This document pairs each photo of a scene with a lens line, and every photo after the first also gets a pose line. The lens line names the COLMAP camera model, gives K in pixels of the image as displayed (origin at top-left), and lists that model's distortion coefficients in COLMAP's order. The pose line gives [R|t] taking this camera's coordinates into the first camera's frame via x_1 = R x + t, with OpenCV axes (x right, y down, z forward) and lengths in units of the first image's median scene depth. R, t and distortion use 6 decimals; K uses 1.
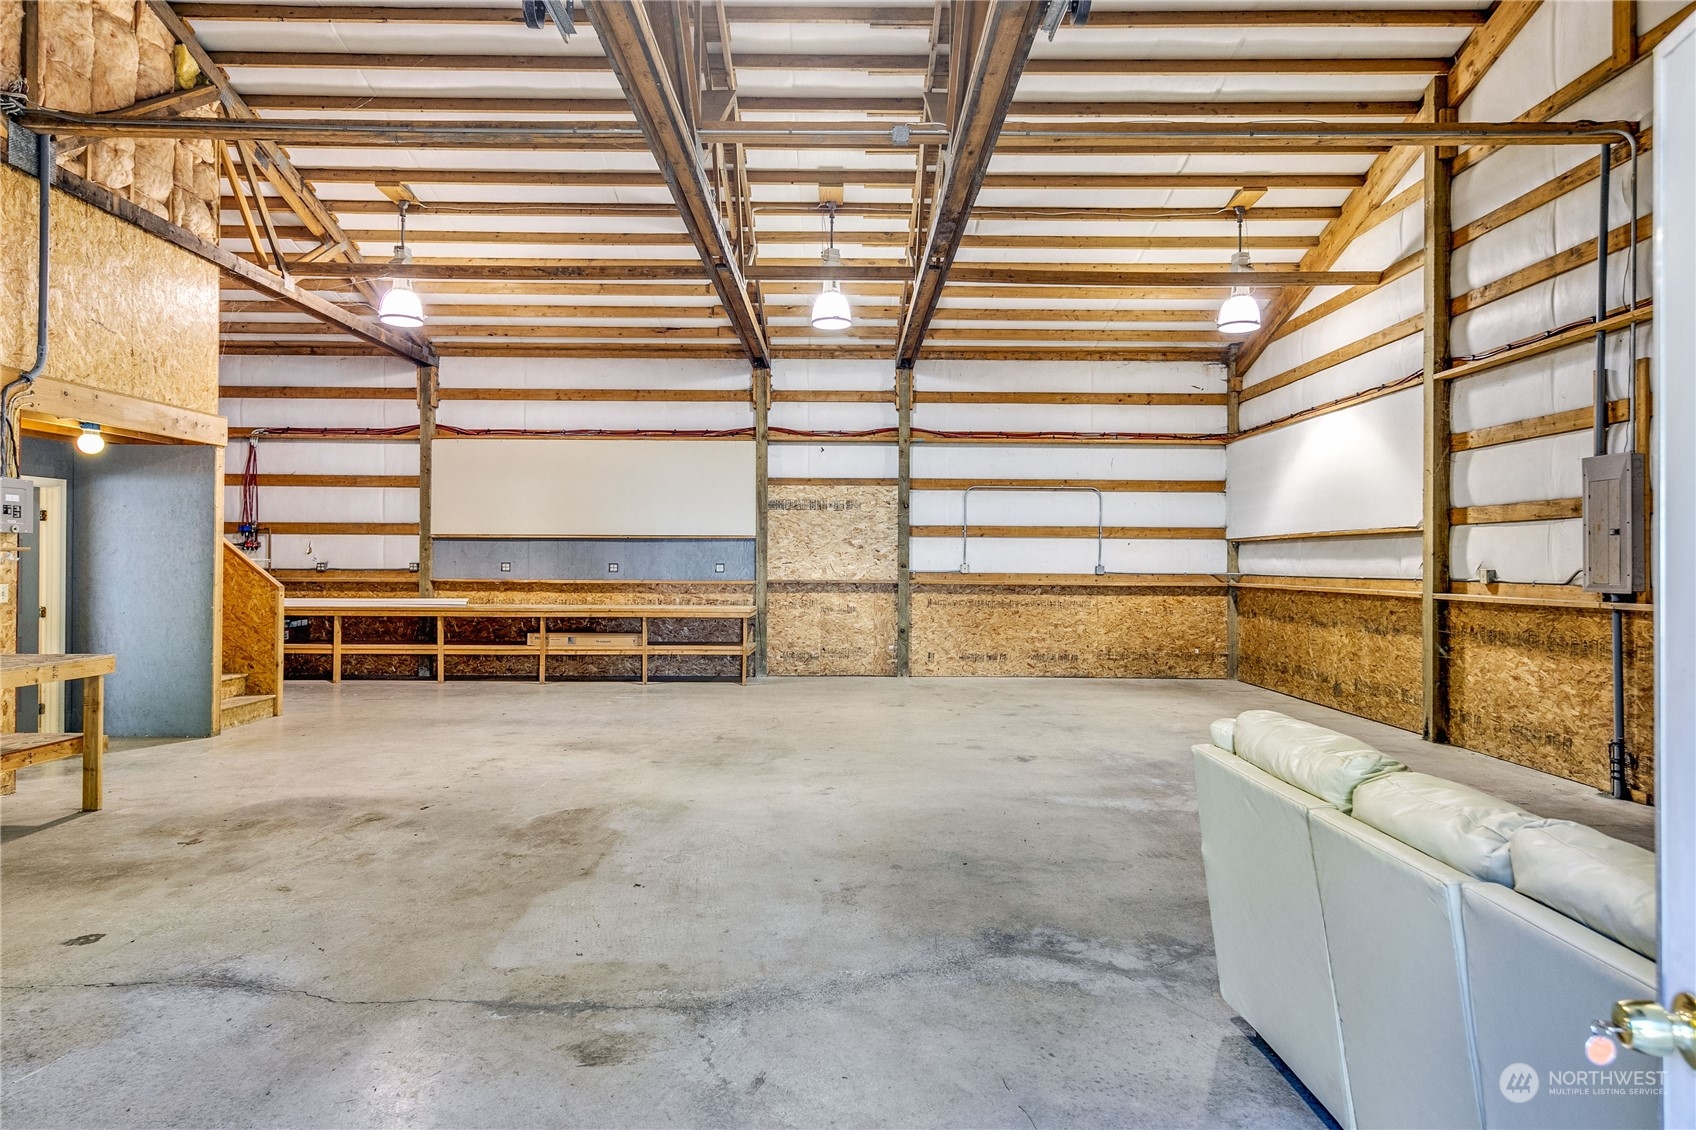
lens RADIAL K [[948.1, 0, 862.9], [0, 948.1, 560.1], [0, 0, 1]] dist [0.006048, -0.002579]
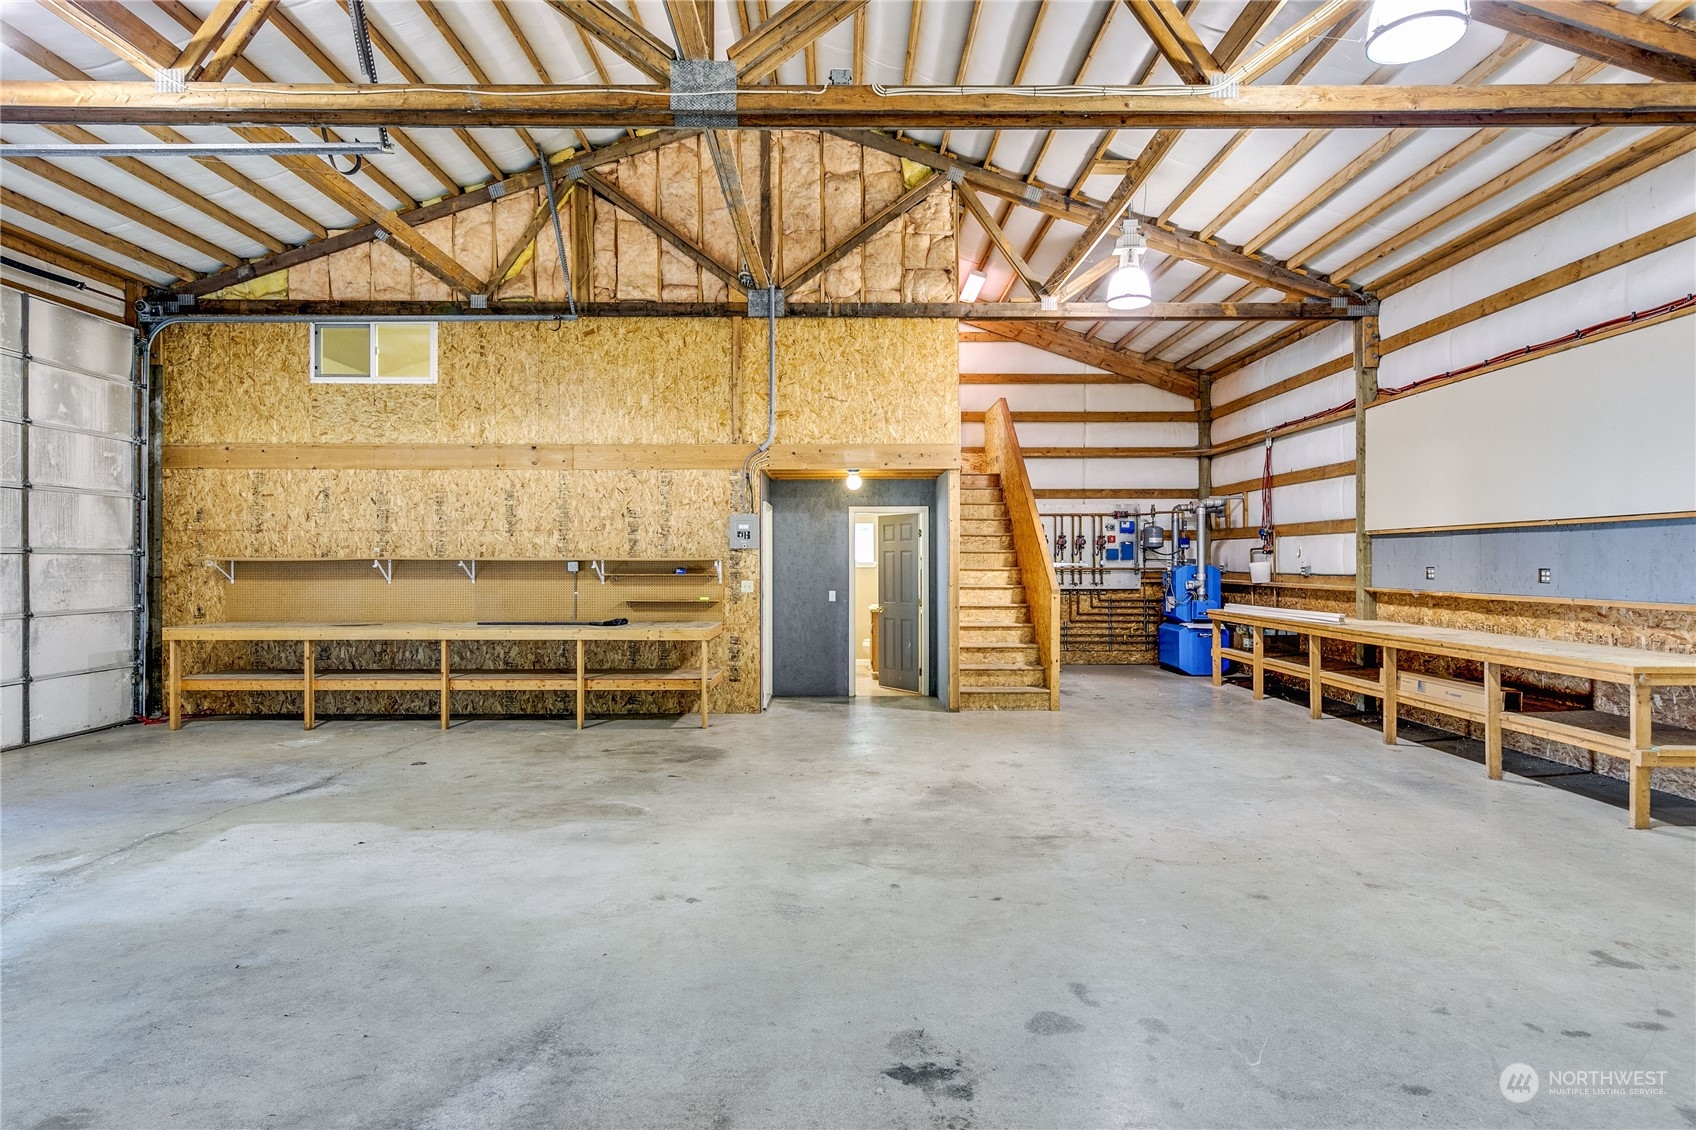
lens RADIAL K [[948.1, 0, 857.2], [0, 948.1, 562.7], [0, 0, 1]] dist [0.006048, -0.002579]
pose [[-0.010914, -0.005444, -0.999926, 0.359366], [0.002855, 0.999981, -0.005476, 0.001793], [0.999936, -0.002914, -0.010898, 0.628093]]
